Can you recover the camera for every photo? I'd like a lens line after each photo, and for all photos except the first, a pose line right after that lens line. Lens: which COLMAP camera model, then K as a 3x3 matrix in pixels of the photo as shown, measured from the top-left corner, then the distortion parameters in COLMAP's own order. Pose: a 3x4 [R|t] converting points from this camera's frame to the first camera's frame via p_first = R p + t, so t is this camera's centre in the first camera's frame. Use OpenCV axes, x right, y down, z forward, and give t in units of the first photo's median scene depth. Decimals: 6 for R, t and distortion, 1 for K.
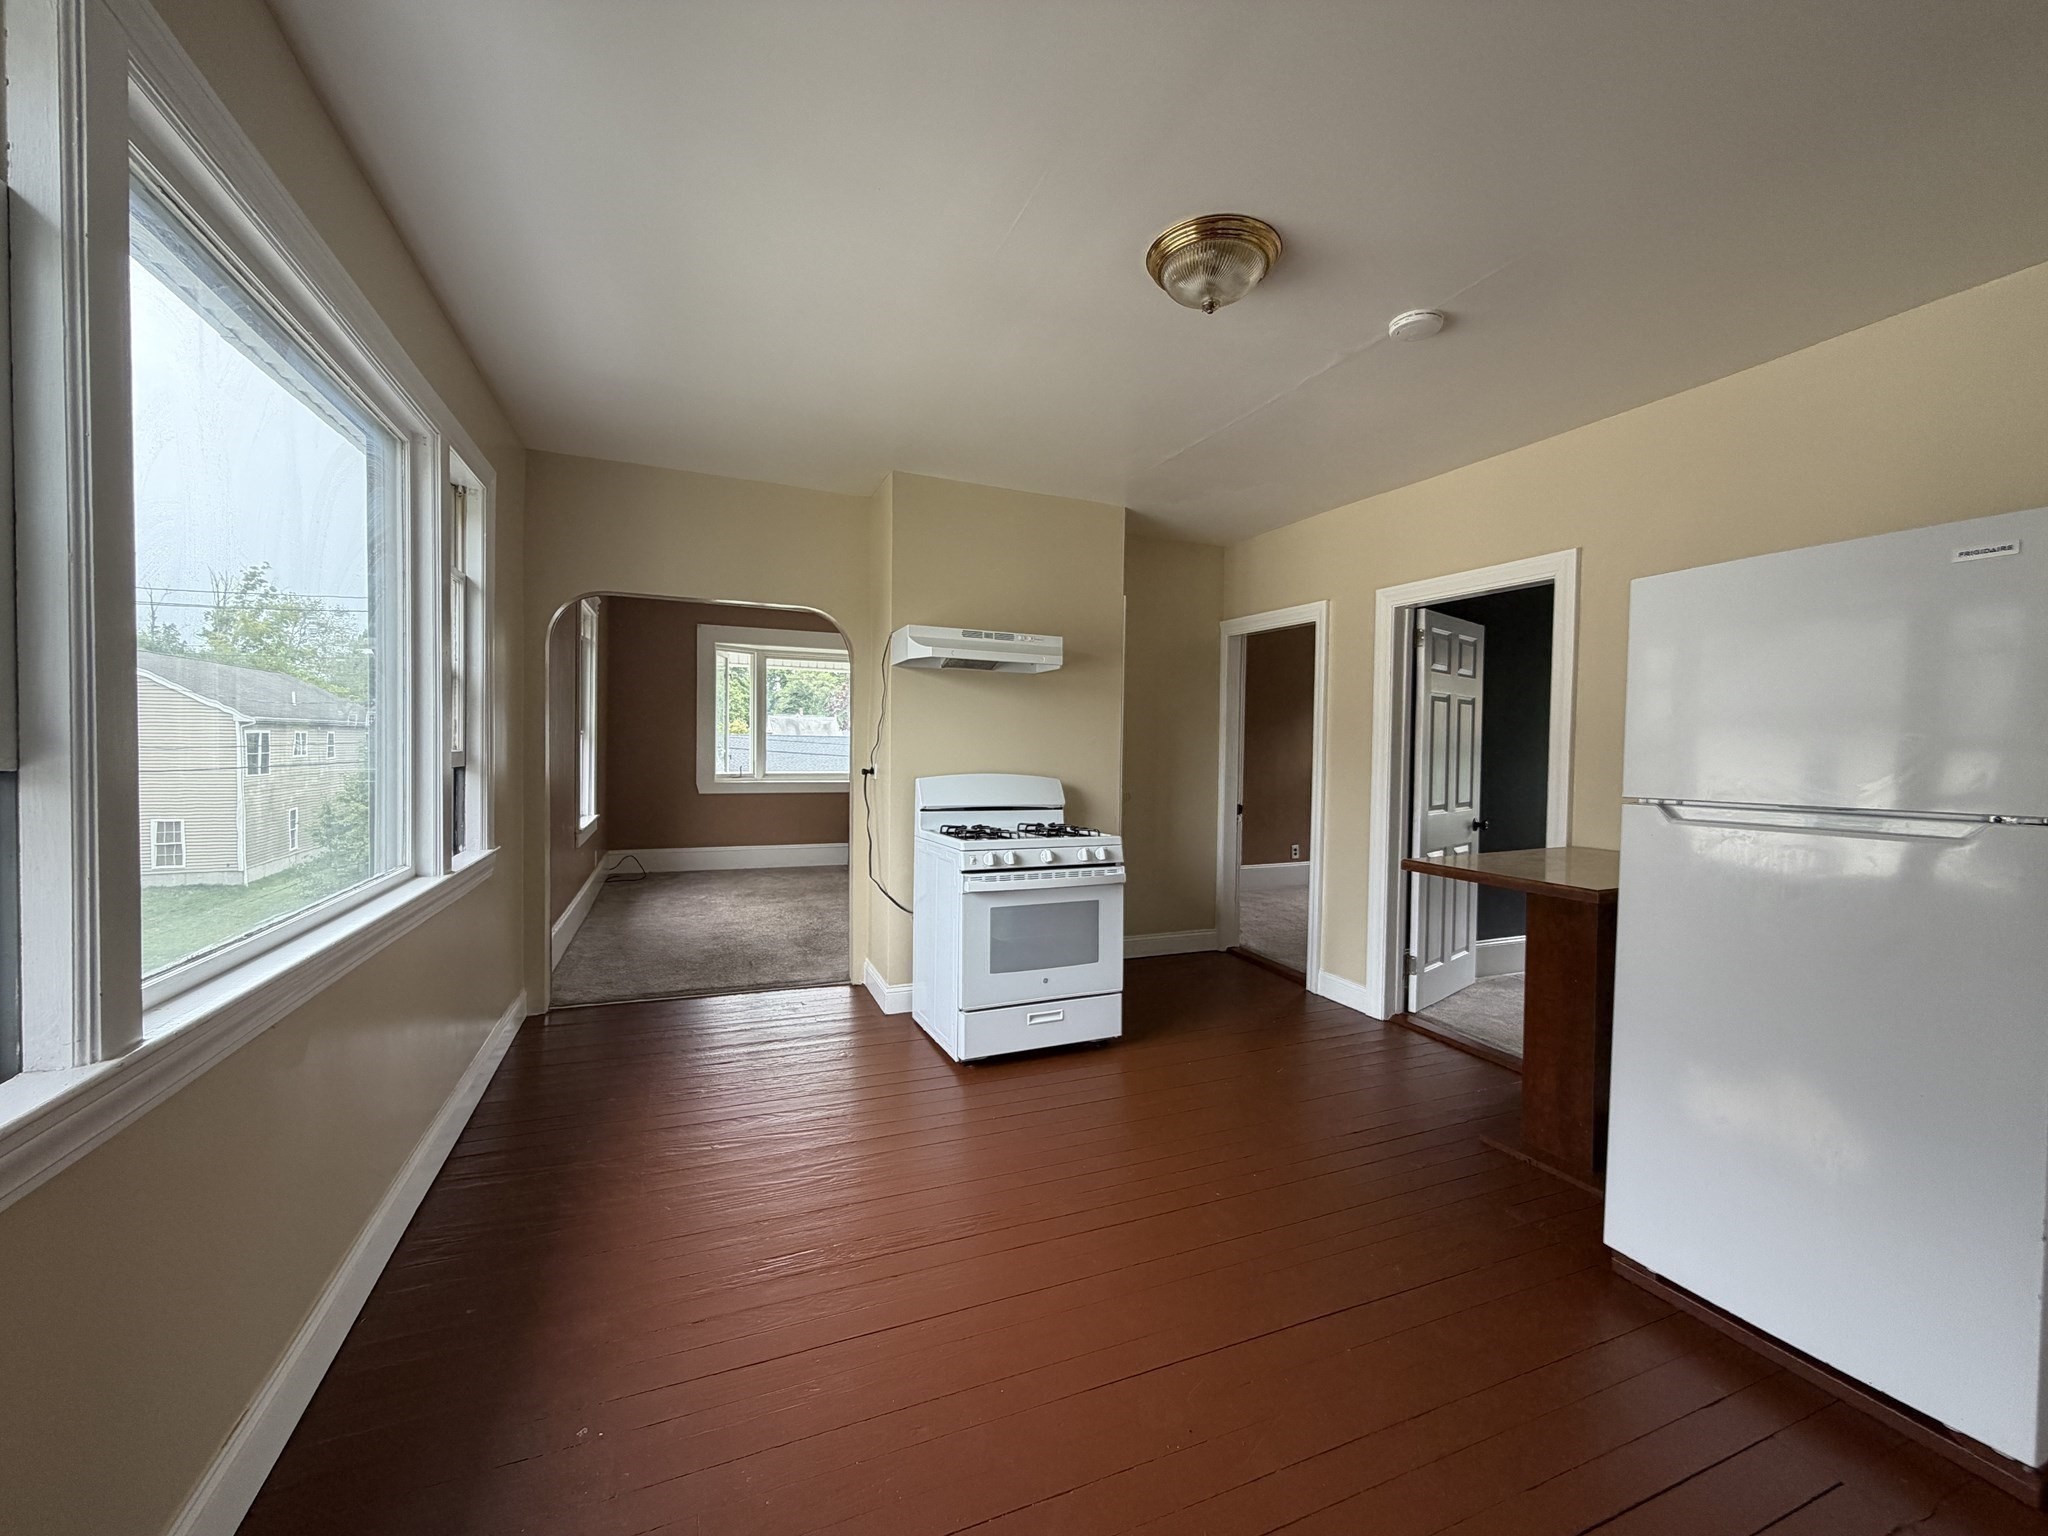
lens RADIAL K [[816.1, 0, 1023.3], [0, 816.1, 759.7], [0, 0, 1]] dist [0.000355, -0.000038]
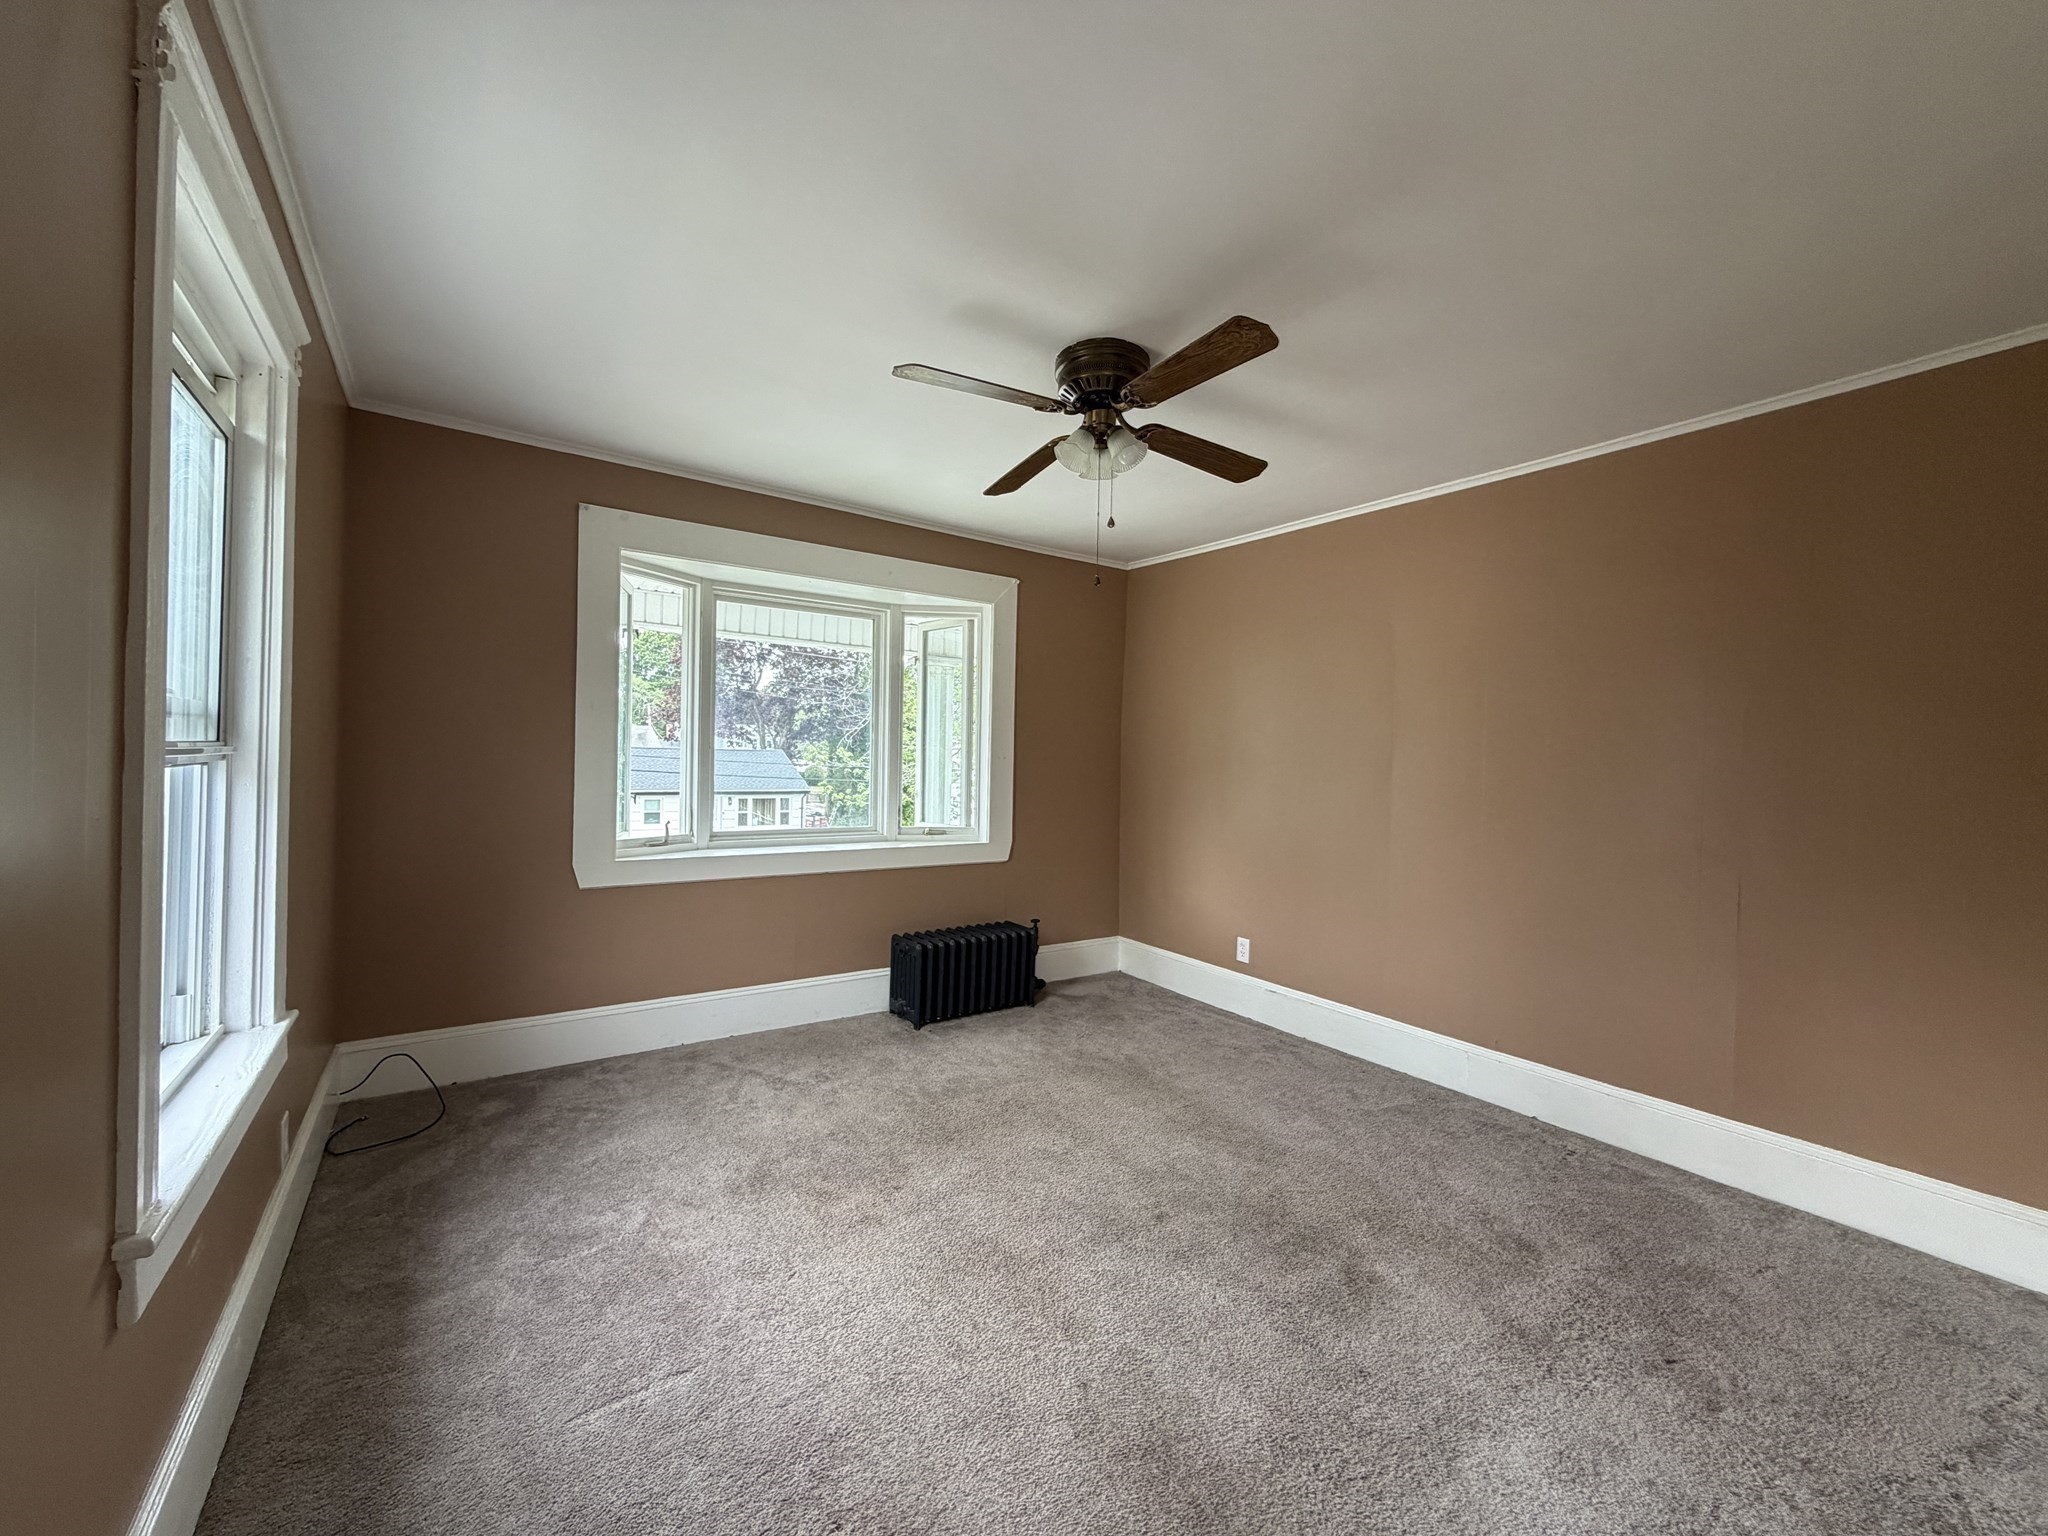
lens RADIAL K [[816.1, 0, 1018.4], [0, 816.1, 773.1], [0, 0, 1]] dist [0.000355, -0.000038]
pose [[0.979708, 0.007085, 0.200303, -0.245948], [-0.006902, 0.999975, -0.001611, -0.020790], [-0.200309, 0.000196, 0.979733, 0.502966]]
